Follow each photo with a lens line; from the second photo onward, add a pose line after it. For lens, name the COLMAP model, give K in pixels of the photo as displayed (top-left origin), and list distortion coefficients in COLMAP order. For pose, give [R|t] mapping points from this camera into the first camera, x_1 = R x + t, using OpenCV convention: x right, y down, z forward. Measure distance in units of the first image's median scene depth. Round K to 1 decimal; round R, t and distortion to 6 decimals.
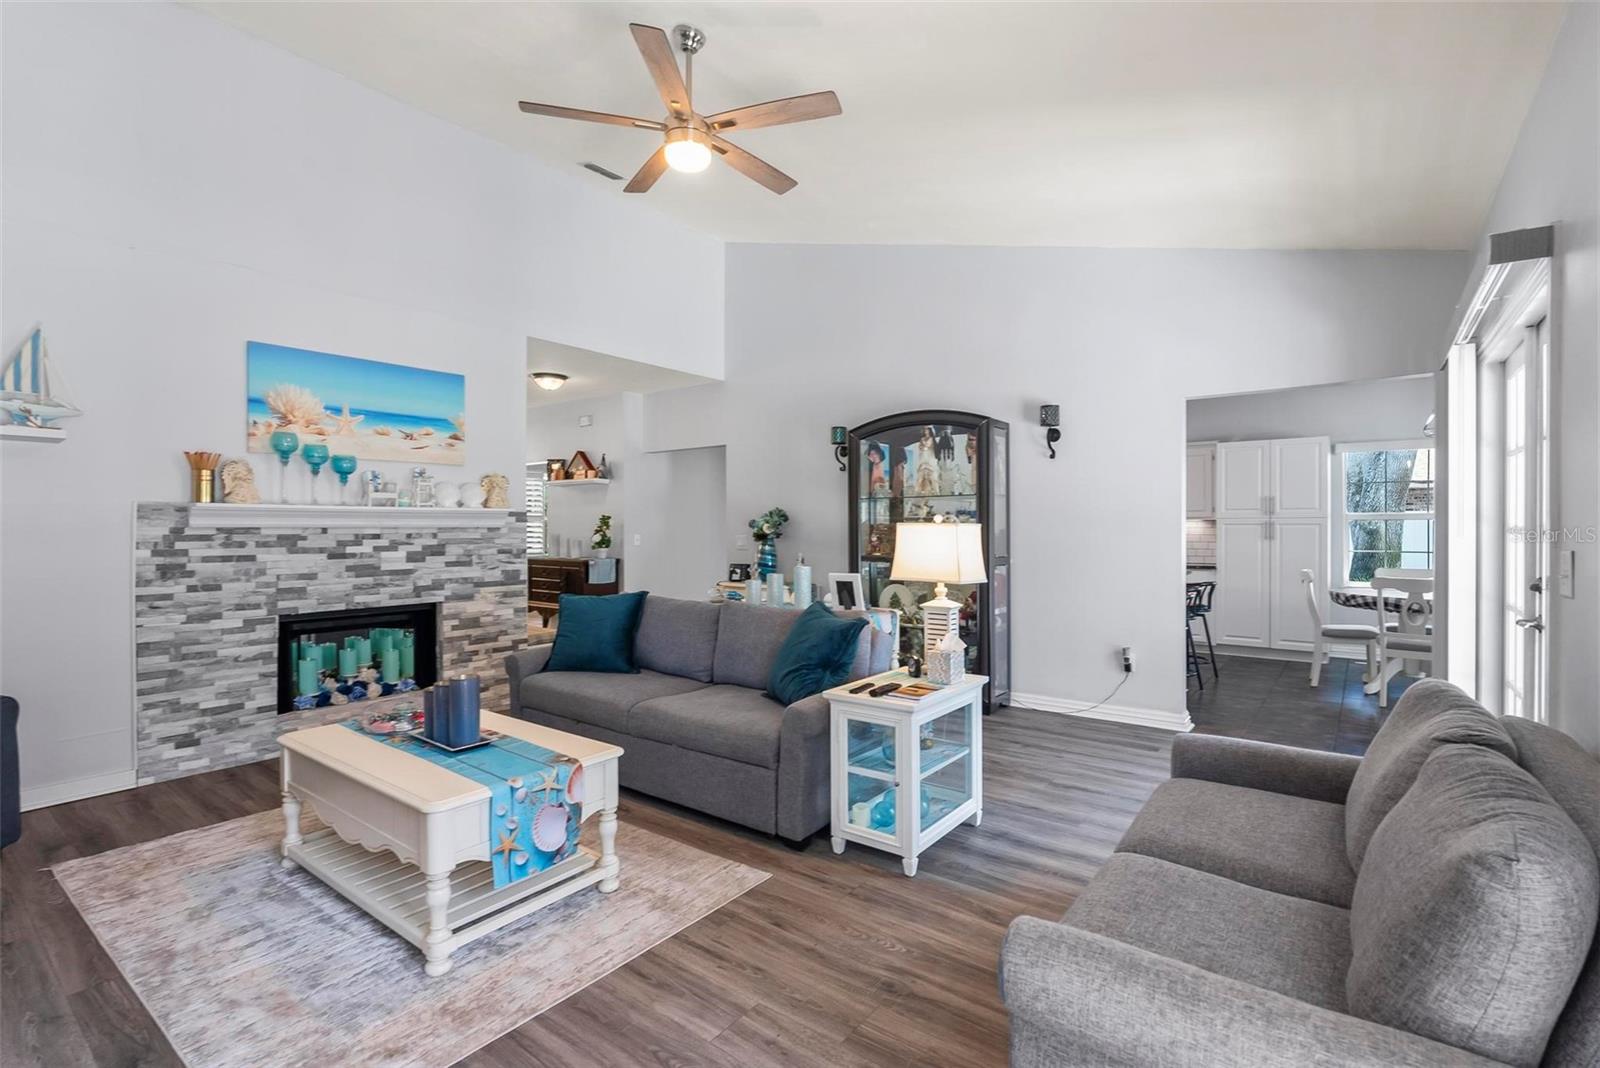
lens RADIAL K [[732.6, 0, 799.5], [0, 732.6, 532.9], [0, 0, 1]] dist [-0.006196, 0.000966]
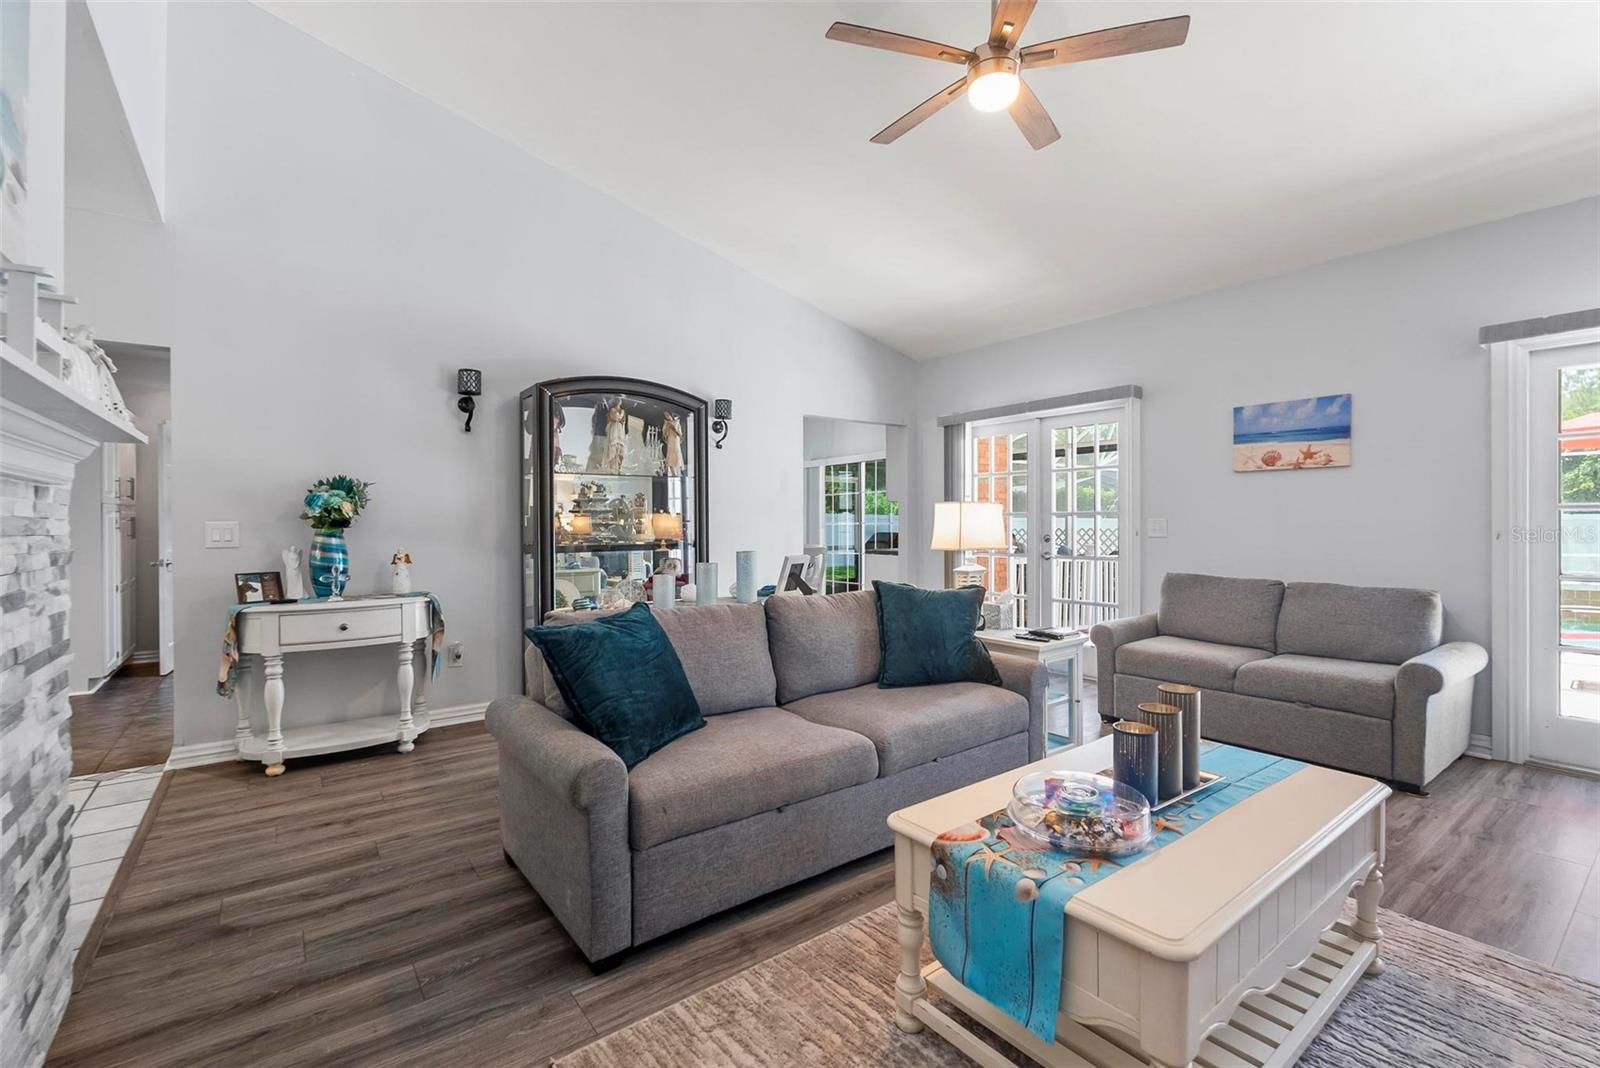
lens RADIAL K [[704.7, 0, 809.2], [0, 704.7, 523.5], [0, 0, 1]] dist [-0.008626, 0.001370]
pose [[0.262925, -0.000146, 0.964816, -0.800311], [0.010083, 0.999946, -0.002596, 0.017913], [-0.964764, 0.010410, 0.262912, 0.753913]]
